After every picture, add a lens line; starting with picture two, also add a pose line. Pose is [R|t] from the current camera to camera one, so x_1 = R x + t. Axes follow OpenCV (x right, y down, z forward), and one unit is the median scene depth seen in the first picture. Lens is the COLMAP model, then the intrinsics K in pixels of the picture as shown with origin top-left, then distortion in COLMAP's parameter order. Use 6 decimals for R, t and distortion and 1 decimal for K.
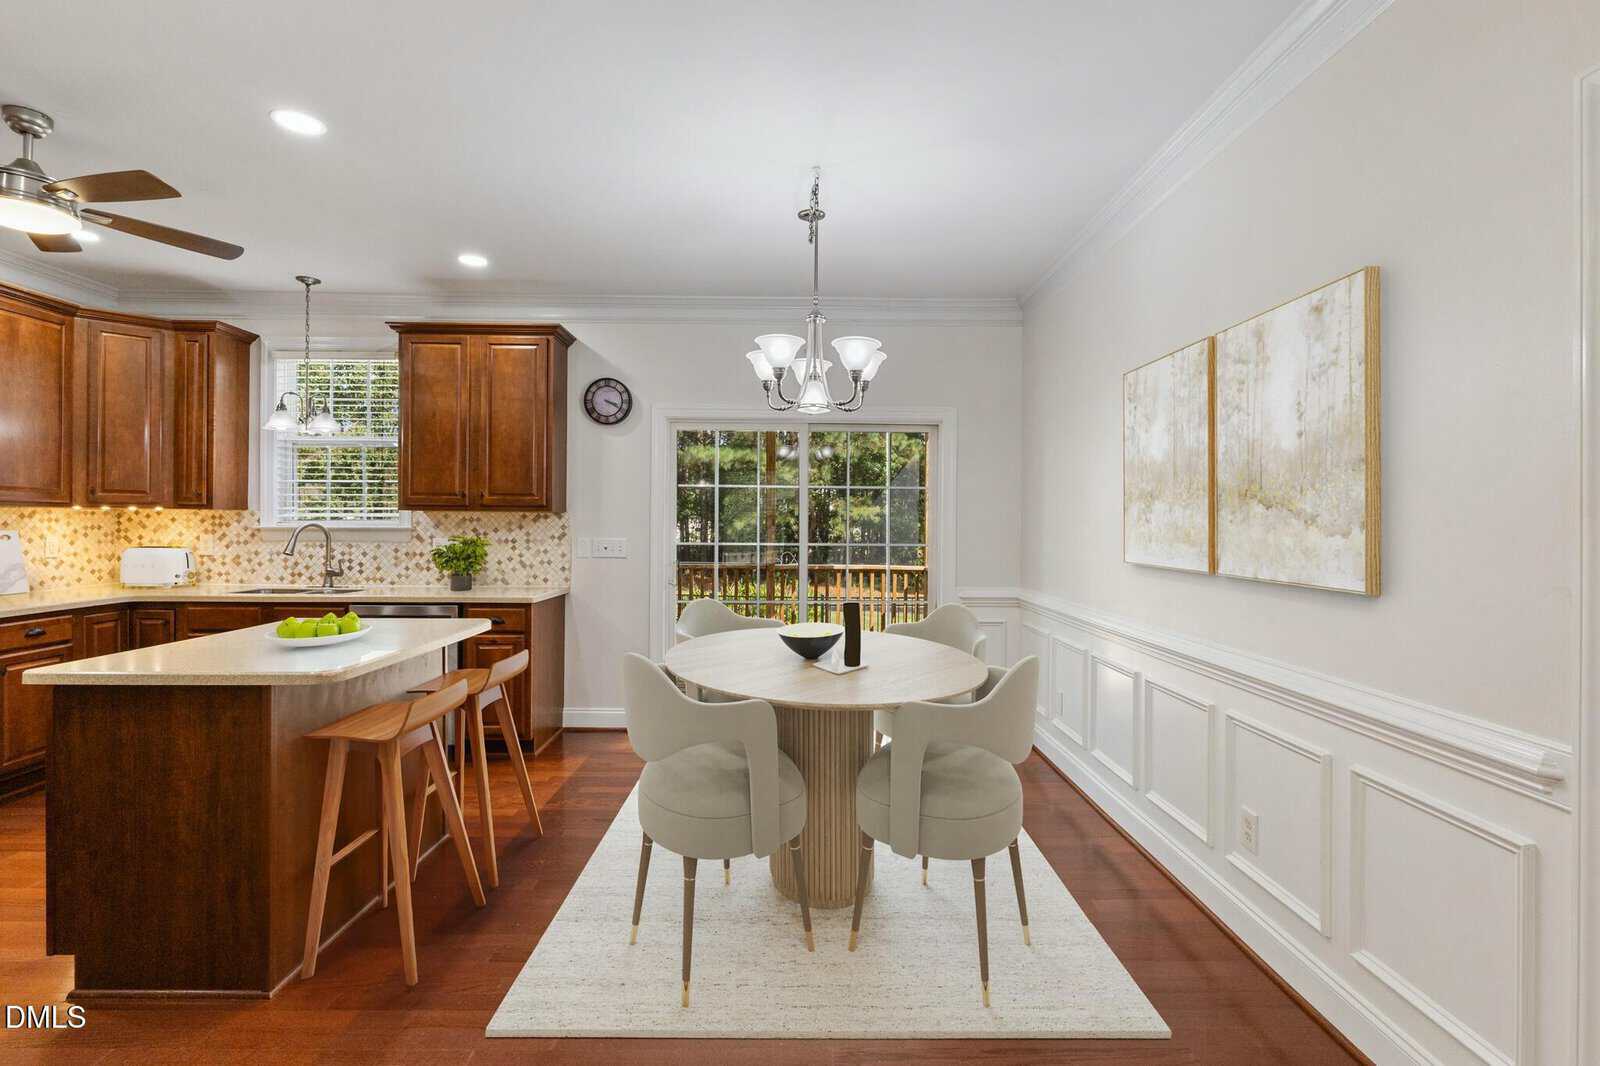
lens RADIAL K [[758.1, 0, 800.0], [0, 758.1, 533.0], [0, 0, 1]] dist [-0.000908, -0.000415]
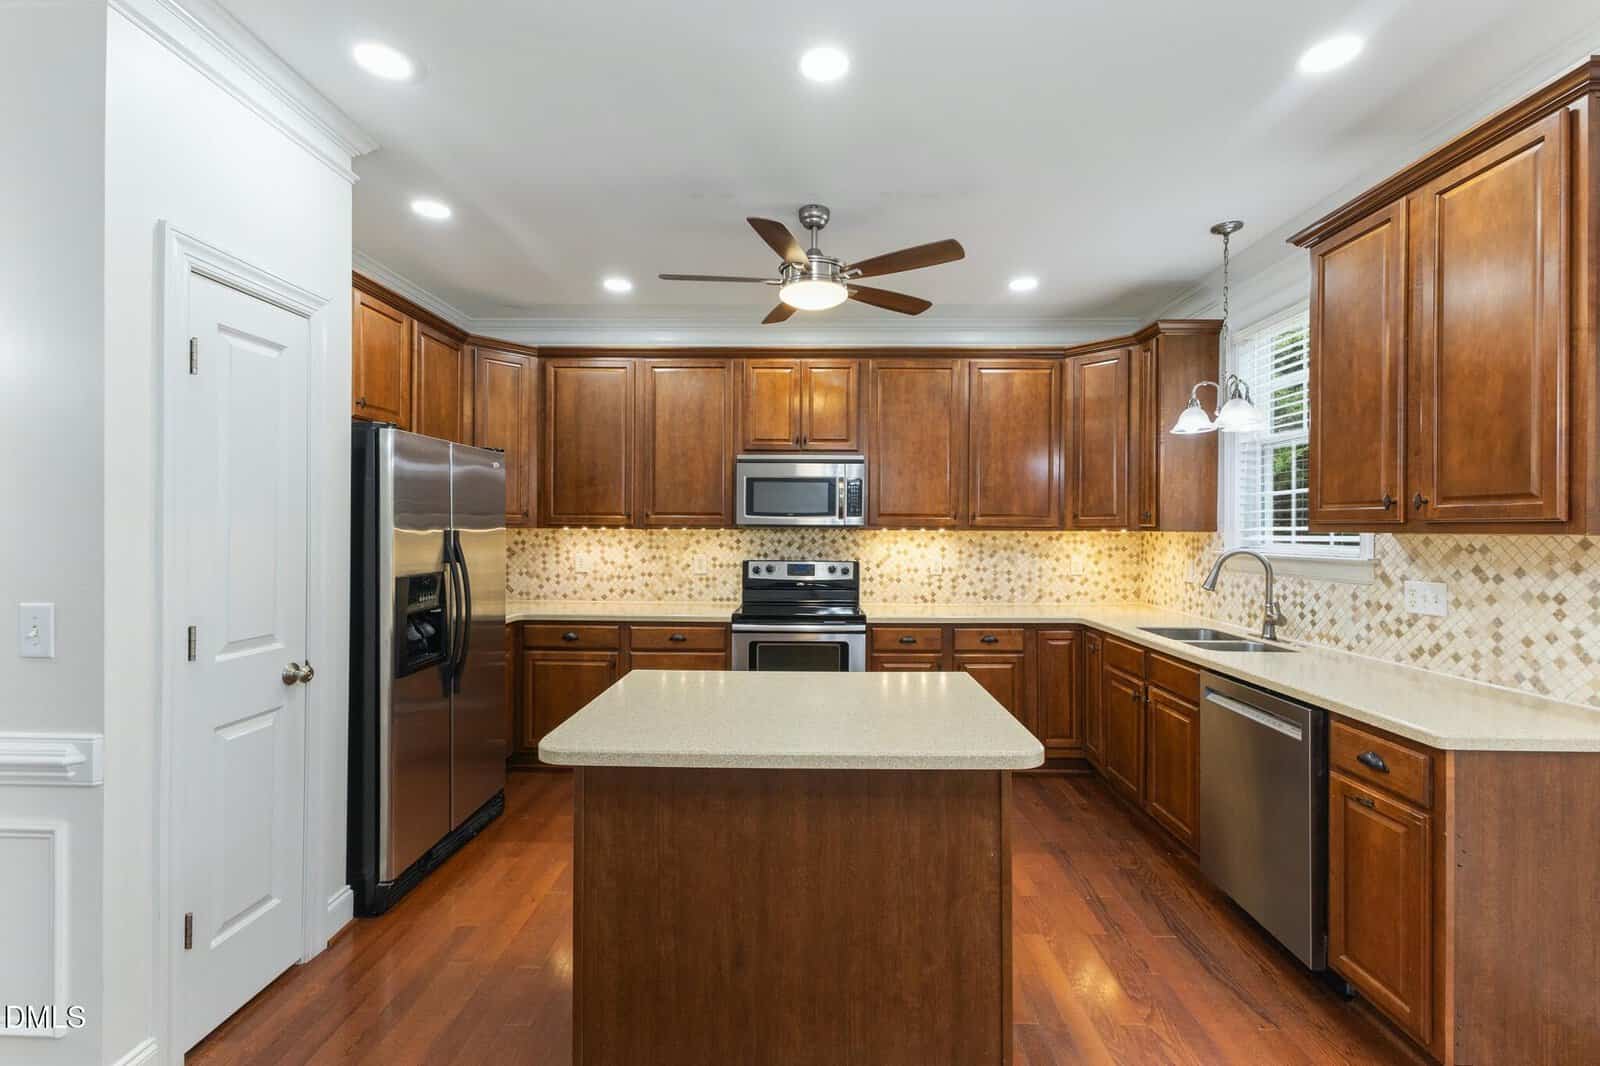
lens RADIAL K [[685.6, 0, 801.9], [0, 685.6, 530.1], [0, 0, 1]] dist [0.002818, -0.000258]
pose [[-0.024043, -0.005204, -0.999697, 0.041482], [-0.016598, 0.999851, -0.004805, -0.021280], [0.999573, 0.016478, -0.024126, 0.570750]]
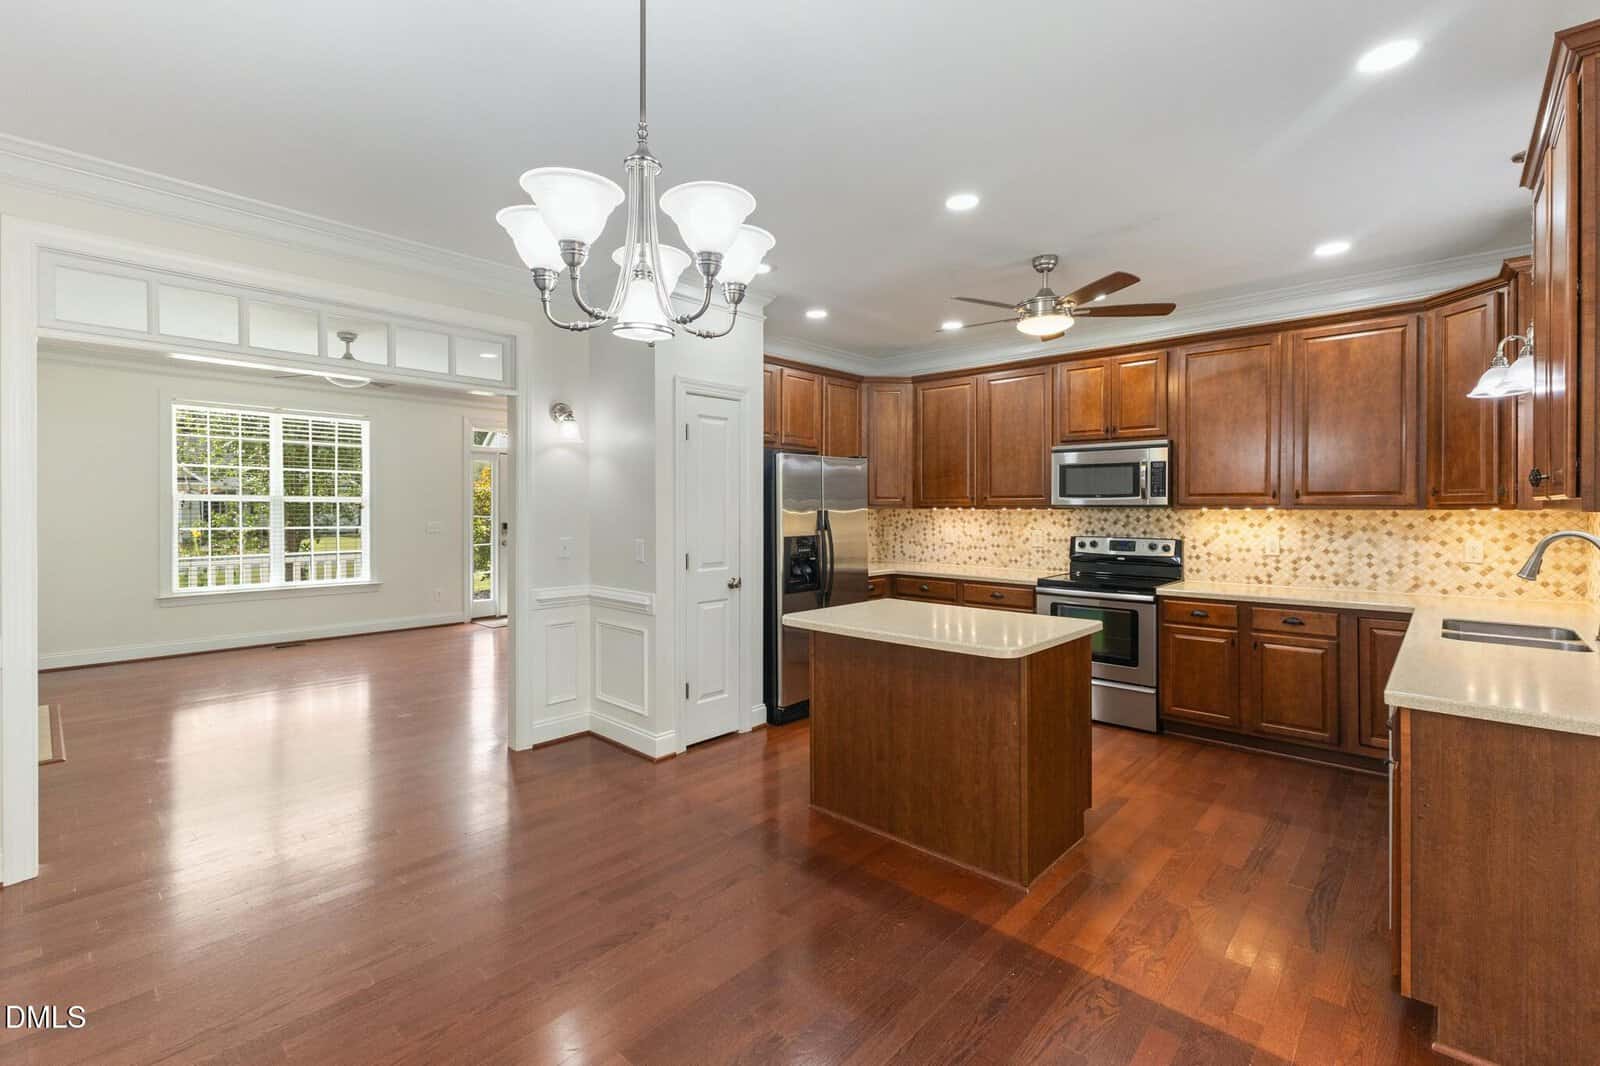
lens RADIAL K [[693.5, 0, 804.8], [0, 693.5, 514.9], [0, 0, 1]] dist [-0.001879, -0.000405]
pose [[-0.681117, 0.000061, -0.732174, 0.192721], [-0.013578, 0.999827, 0.012715, -0.024690], [0.732048, 0.018602, -0.680999, 0.907199]]
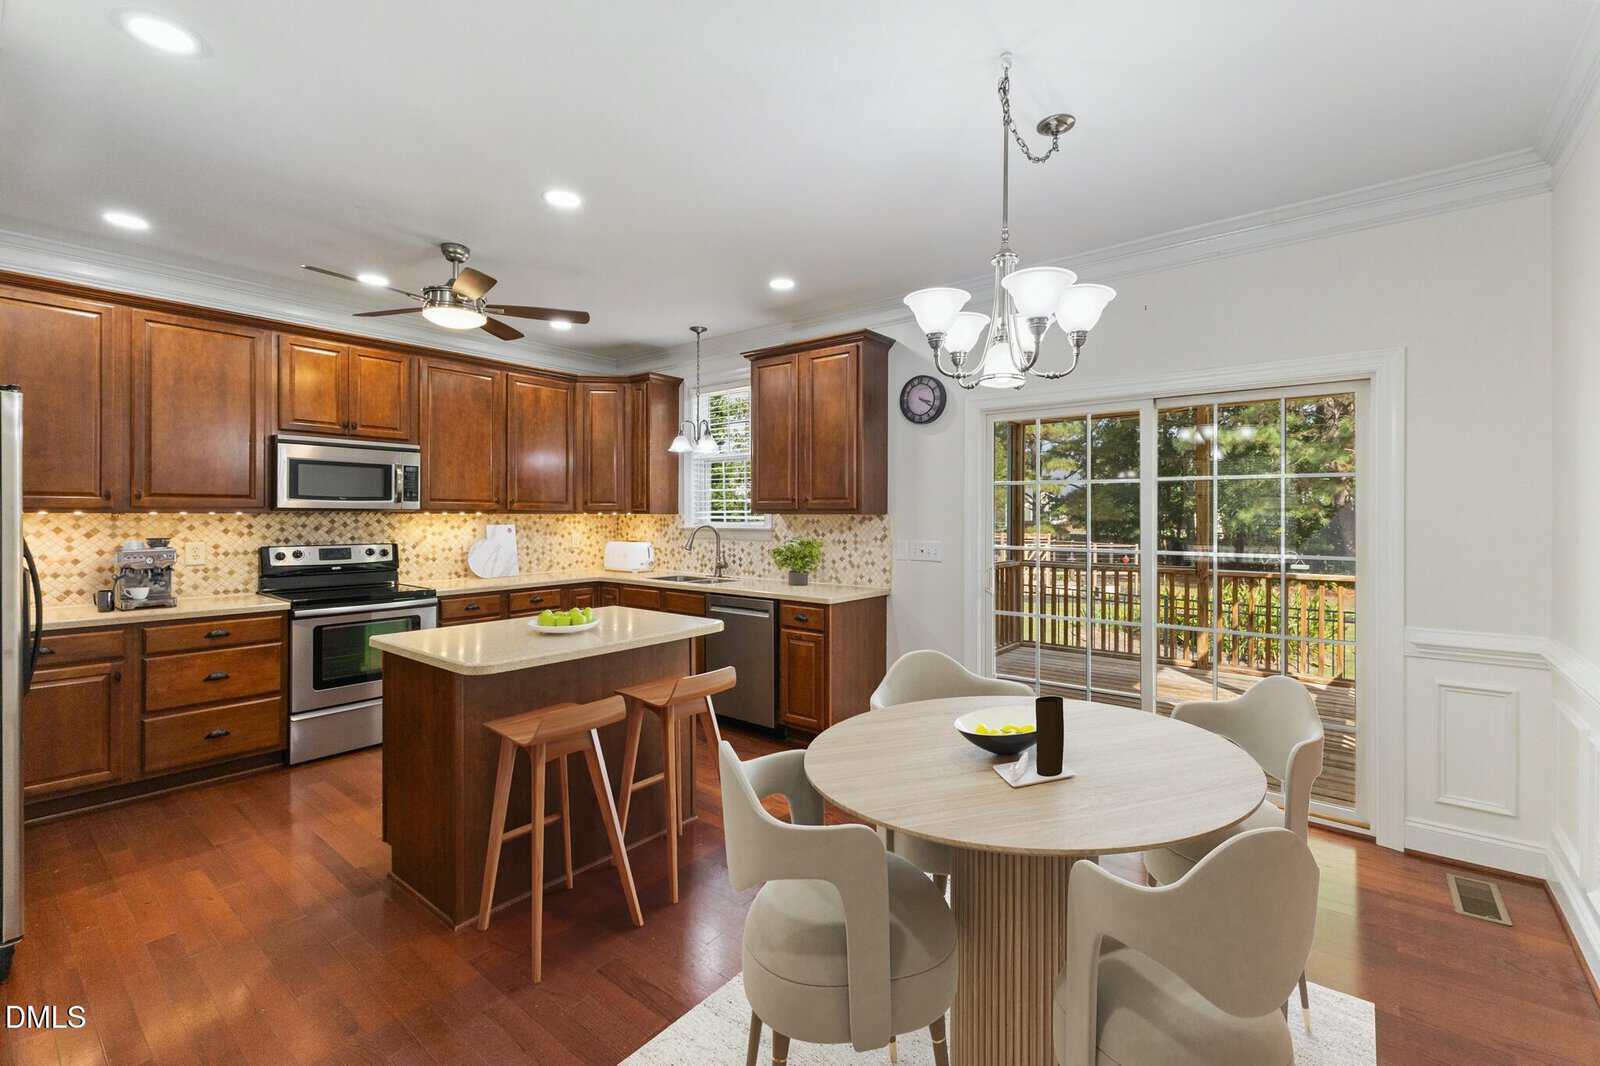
lens RADIAL K [[682.3, 0, 800.8], [0, 682.3, 518.6], [0, 0, 1]] dist [0.000580, -0.000075]
pose [[0.773937, -0.001947, -0.633259, 0.179854], [-0.003548, 0.999966, -0.007411, -0.014714], [0.633252, 0.007982, 0.773904, 0.230555]]
